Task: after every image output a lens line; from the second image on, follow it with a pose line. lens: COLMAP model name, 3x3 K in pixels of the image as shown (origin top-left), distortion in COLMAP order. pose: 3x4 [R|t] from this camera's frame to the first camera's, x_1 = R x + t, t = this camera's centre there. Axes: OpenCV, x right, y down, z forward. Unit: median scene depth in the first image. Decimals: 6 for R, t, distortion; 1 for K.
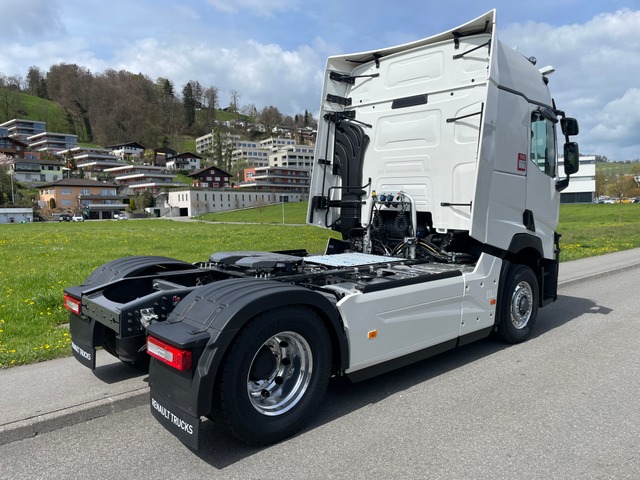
lens RADIAL K [[482.2, 0, 317.9], [0, 482.2, 241.1], [0, 0, 1]] dist [0.071416, -0.095773]
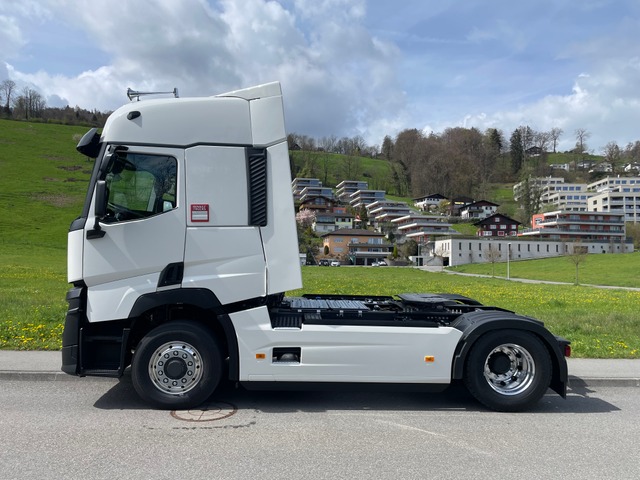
lens RADIAL K [[482.2, 0, 317.9], [0, 482.2, 241.1], [0, 0, 1]] dist [0.071416, -0.095773]
pose [[0.760440, 0.004277, -0.649394, 0.128581], [-0.071895, 0.994386, -0.077640, -0.006426], [0.645416, 0.105728, 0.756478, 0.093658]]
